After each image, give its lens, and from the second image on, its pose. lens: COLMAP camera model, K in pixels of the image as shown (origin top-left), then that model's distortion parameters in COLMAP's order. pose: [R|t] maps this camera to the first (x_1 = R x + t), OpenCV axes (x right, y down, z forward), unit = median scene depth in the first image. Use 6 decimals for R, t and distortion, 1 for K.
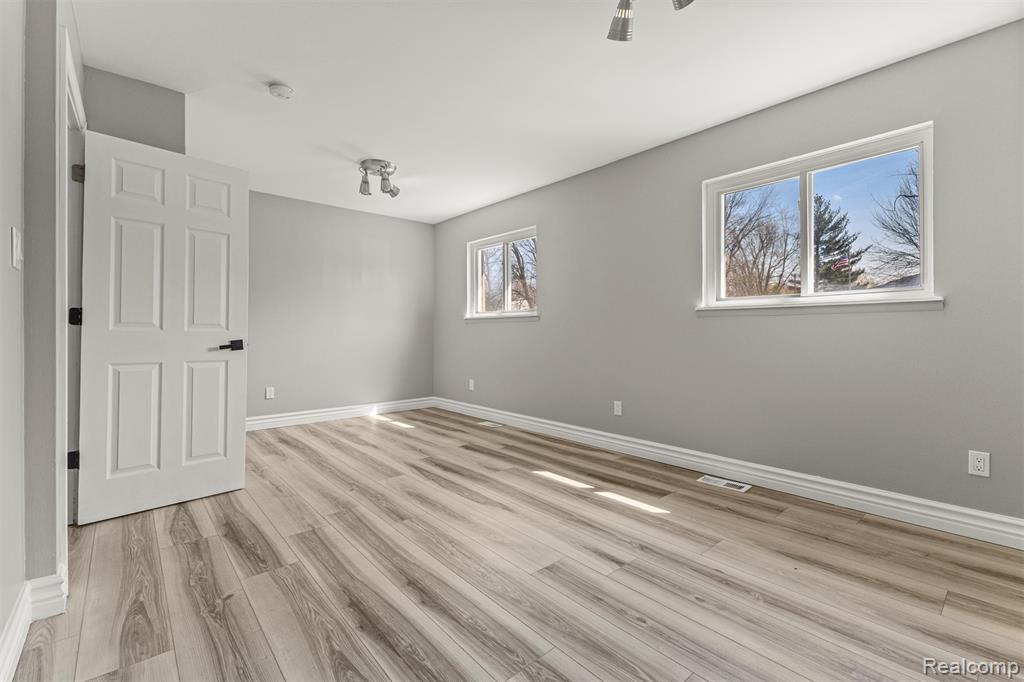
lens RADIAL K [[439.5, 0, 512.1], [0, 439.5, 337.7], [0, 0, 1]] dist [0.007838, -0.000462]
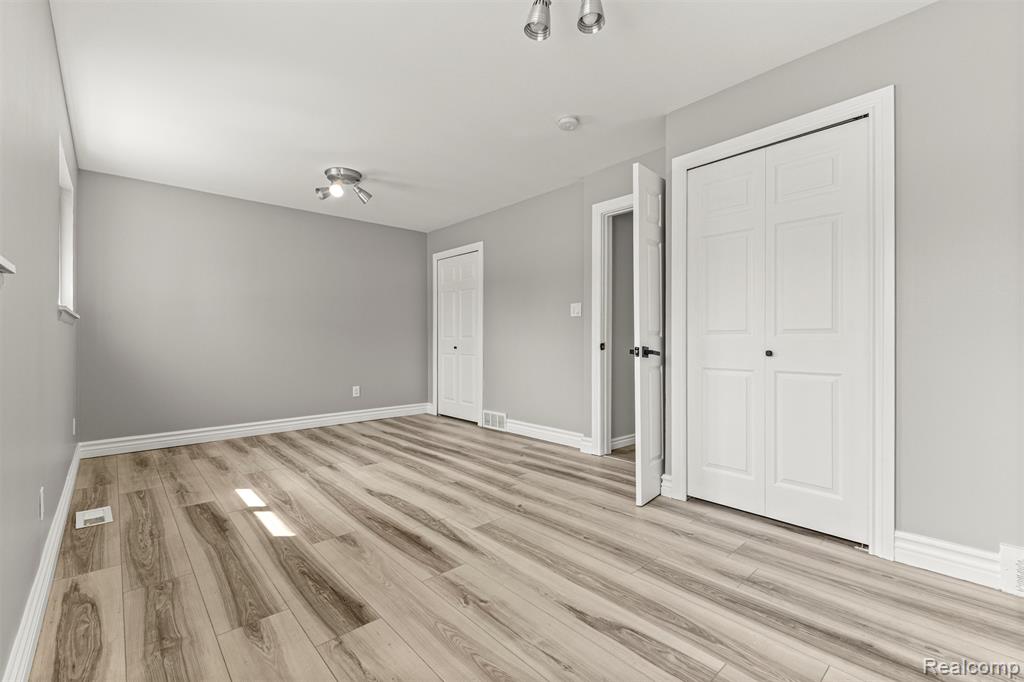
lens RADIAL K [[452.2, 0, 509.0], [0, 452.2, 340.9], [0, 0, 1]] dist [0.001130, -0.000019]
pose [[-0.999992, 0.003645, -0.001672, -0.368053], [0.003617, 0.999862, 0.016214, -0.025036], [0.001731, 0.016207, -0.999867, 2.122883]]
